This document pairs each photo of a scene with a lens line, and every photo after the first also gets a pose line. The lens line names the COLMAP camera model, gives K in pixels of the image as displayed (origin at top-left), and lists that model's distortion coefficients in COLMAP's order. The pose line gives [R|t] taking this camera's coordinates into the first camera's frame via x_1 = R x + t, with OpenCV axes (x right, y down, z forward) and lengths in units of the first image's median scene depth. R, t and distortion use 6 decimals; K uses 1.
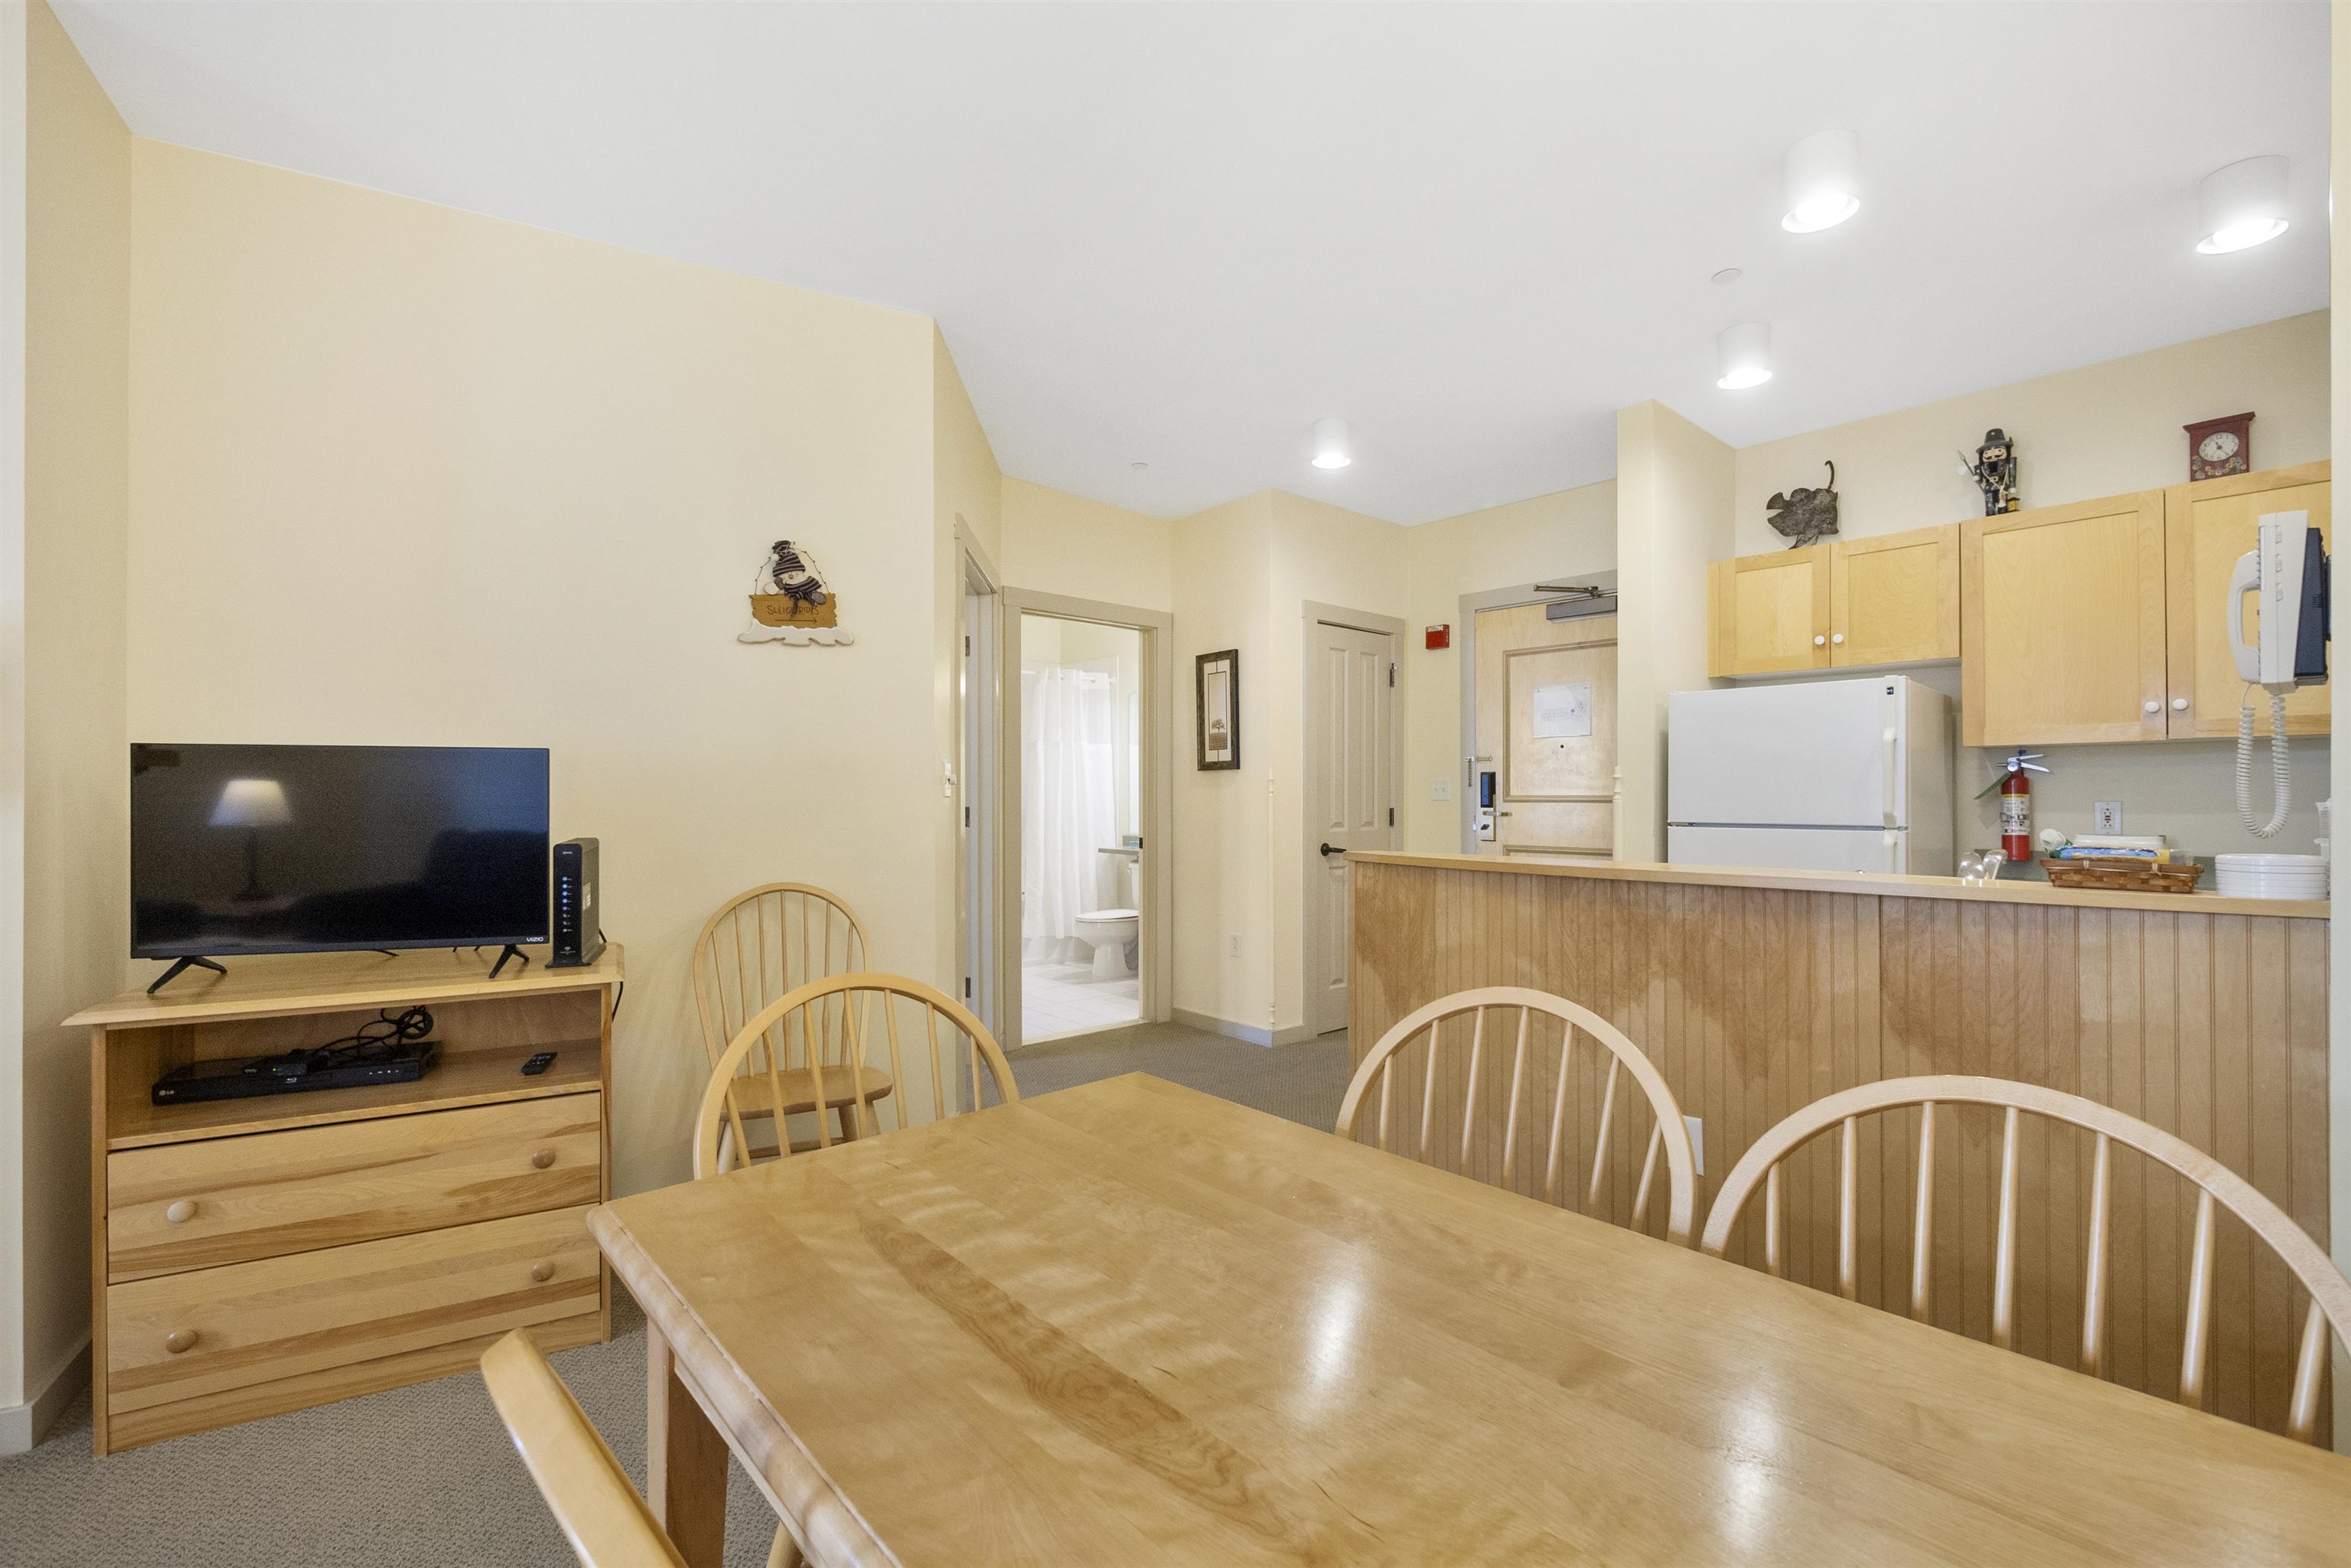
lens RADIAL K [[999.5, 0, 1175.5], [0, 999.5, 784.0], [0, 0, 1]] dist [-0.005382, 0.000152]
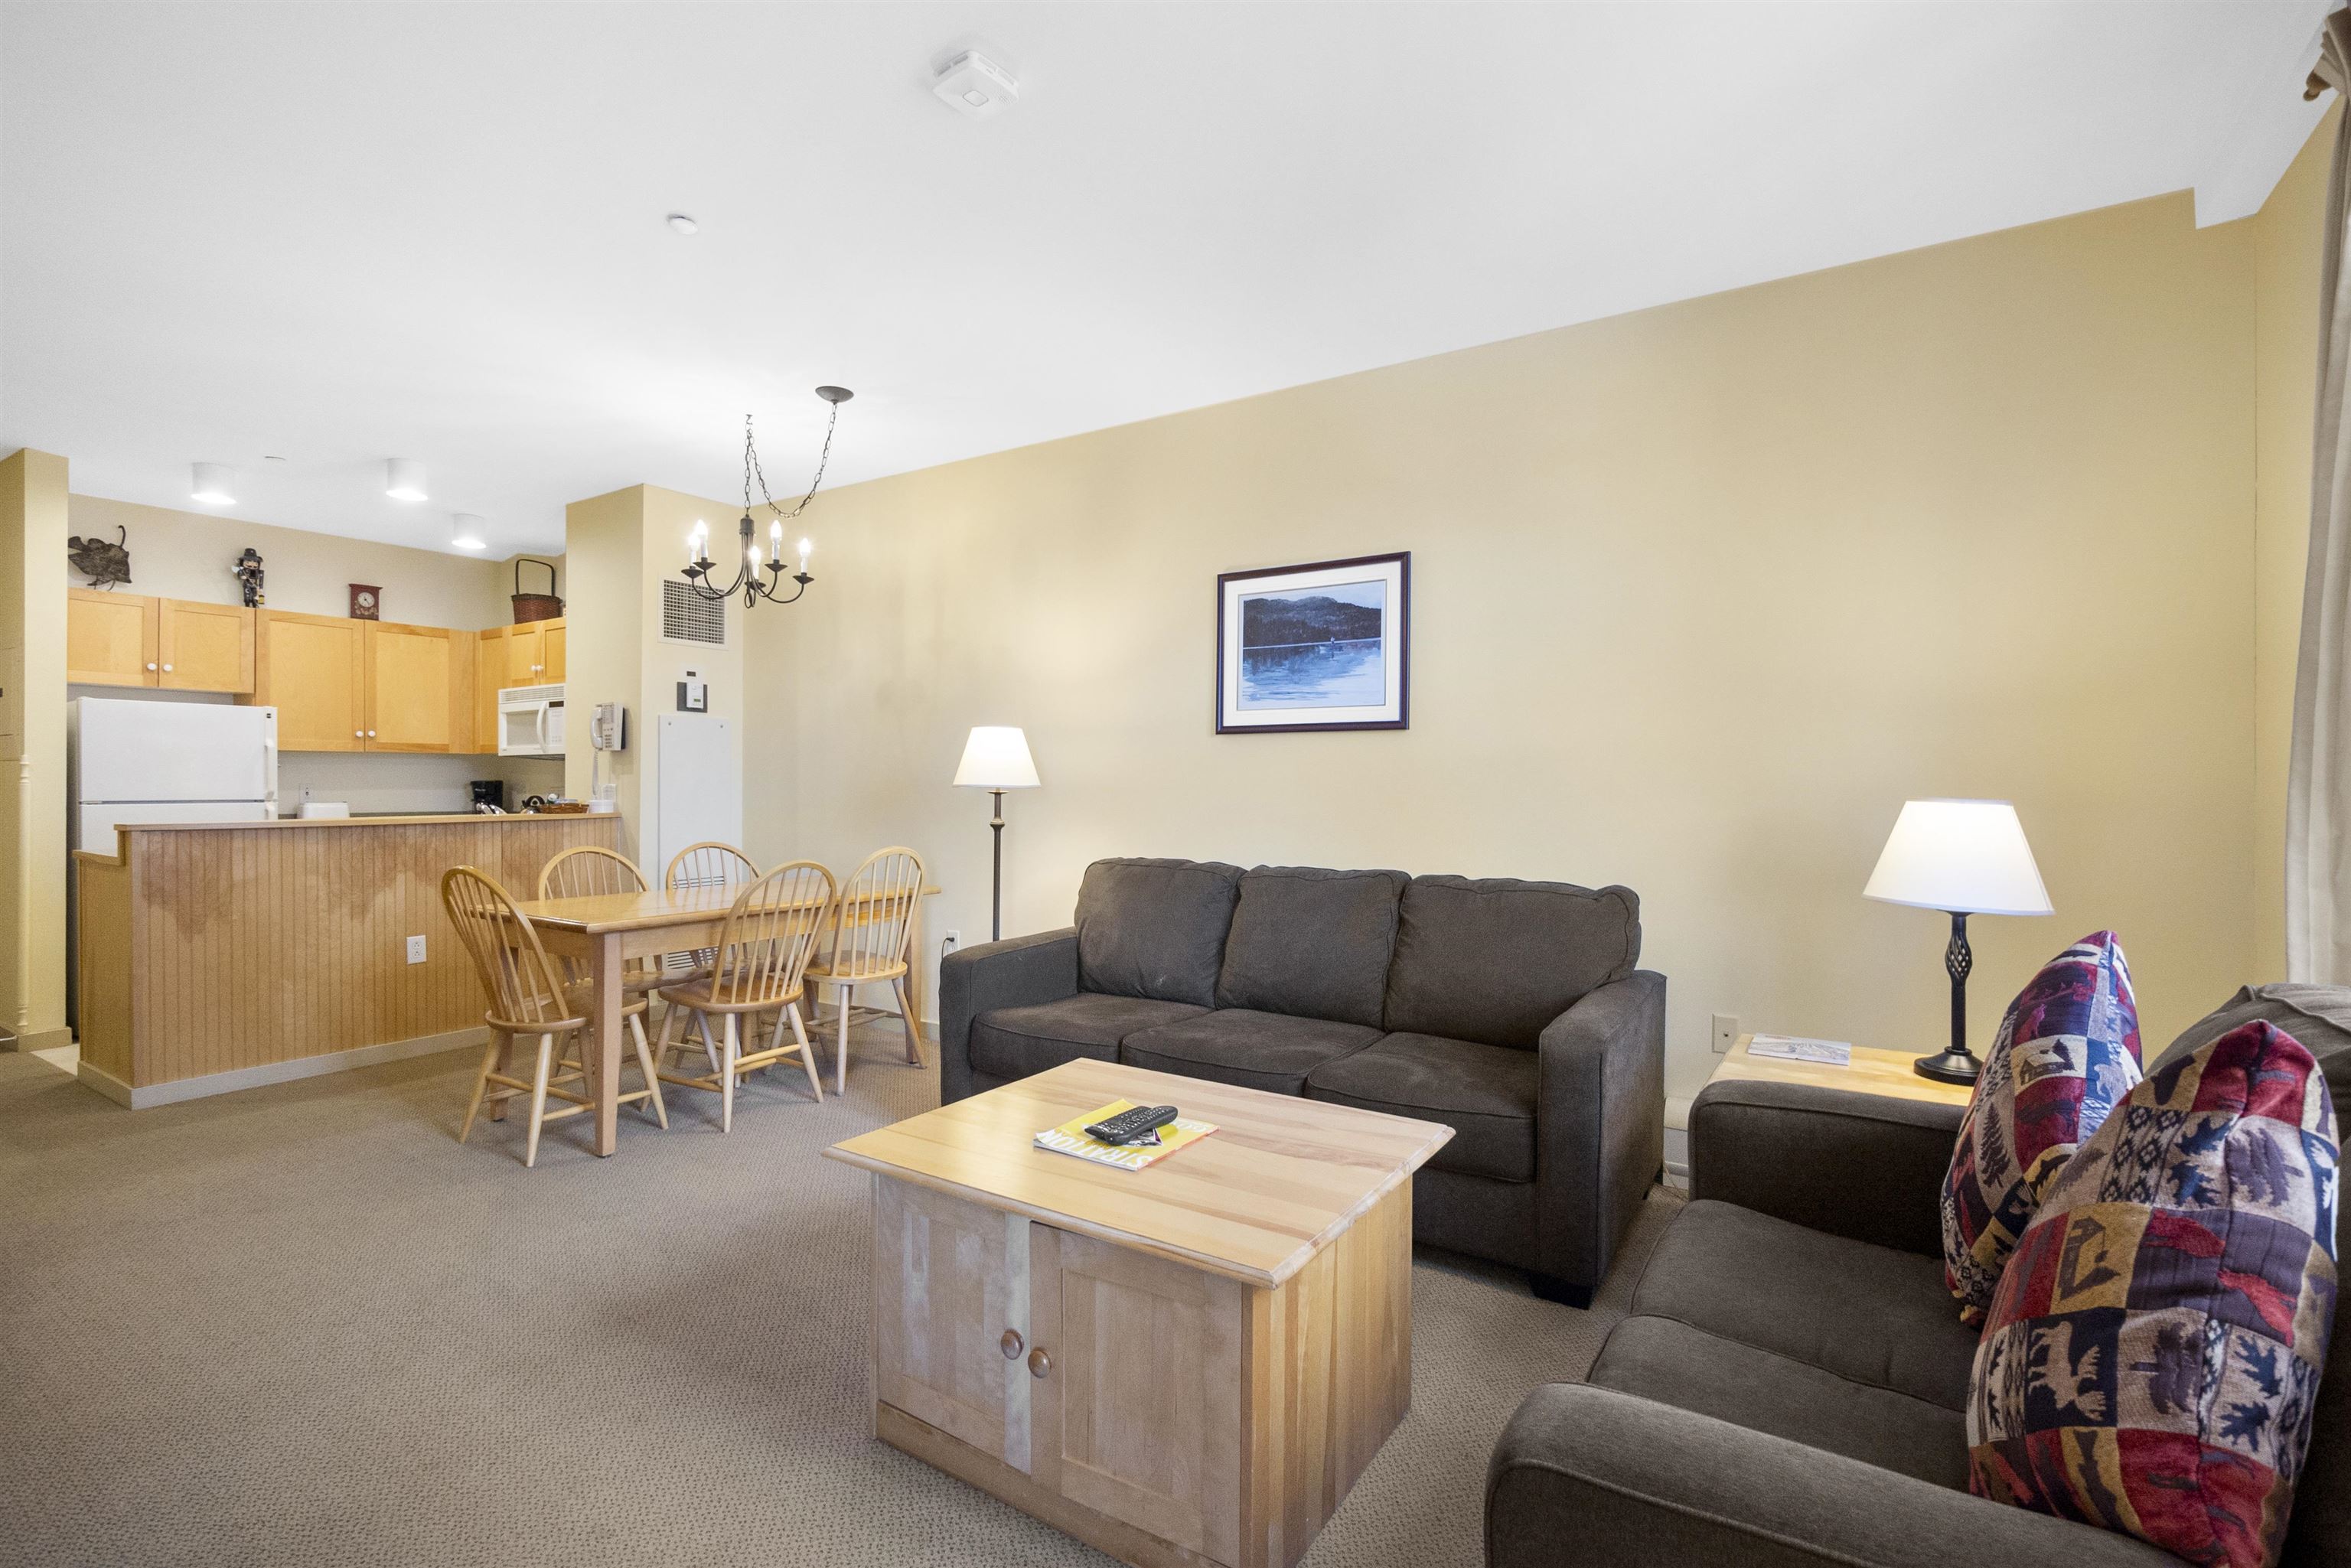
lens RADIAL K [[1054.0, 0, 1160.4], [0, 1054.0, 785.8], [0, 0, 1]] dist [0.003319, 0.000699]
pose [[-0.279057, -0.005284, 0.960260, -1.069828], [-0.016294, 0.999867, 0.000767, -0.003947], [-0.960136, -0.015433, -0.279106, 0.067357]]
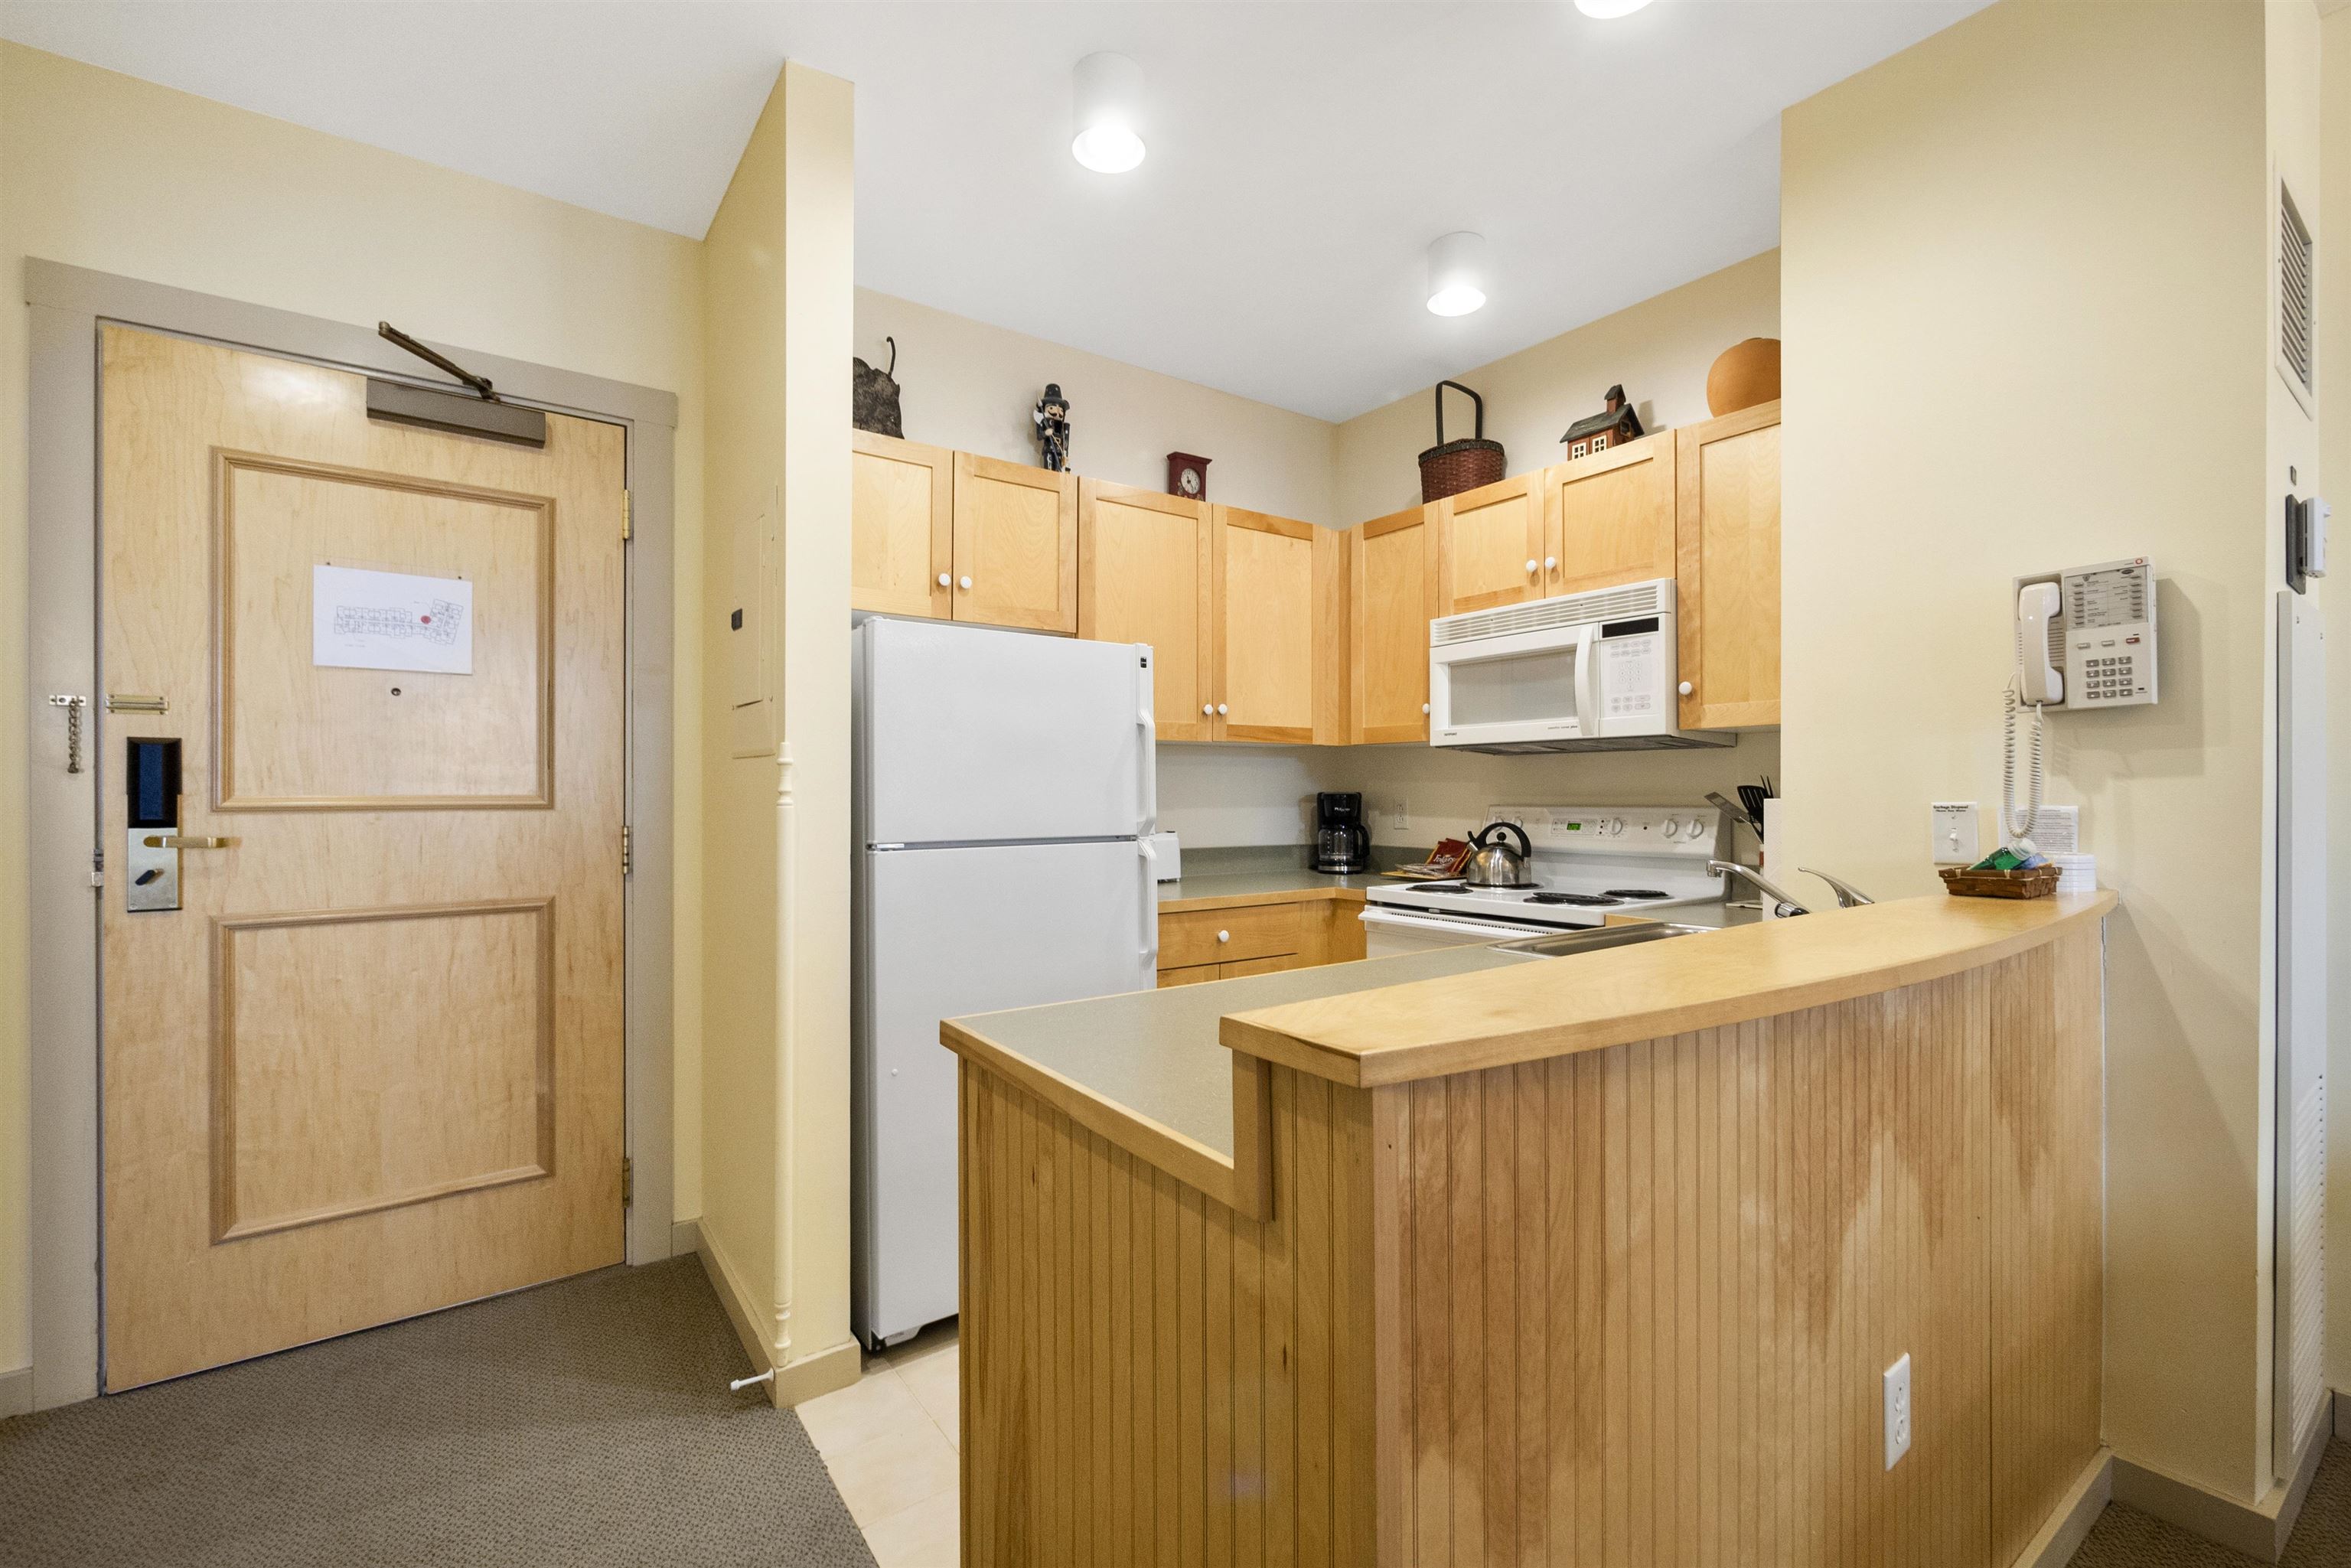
lens RADIAL K [[999.5, 0, 1175.5], [0, 999.5, 784.0], [0, 0, 1]] dist [-0.005382, 0.000152]
pose [[0.094152, 0.001752, 0.995556, -0.054210], [-0.012065, 0.999927, -0.000619, 0.001987], [-0.995485, -0.011954, 0.094166, 0.717702]]
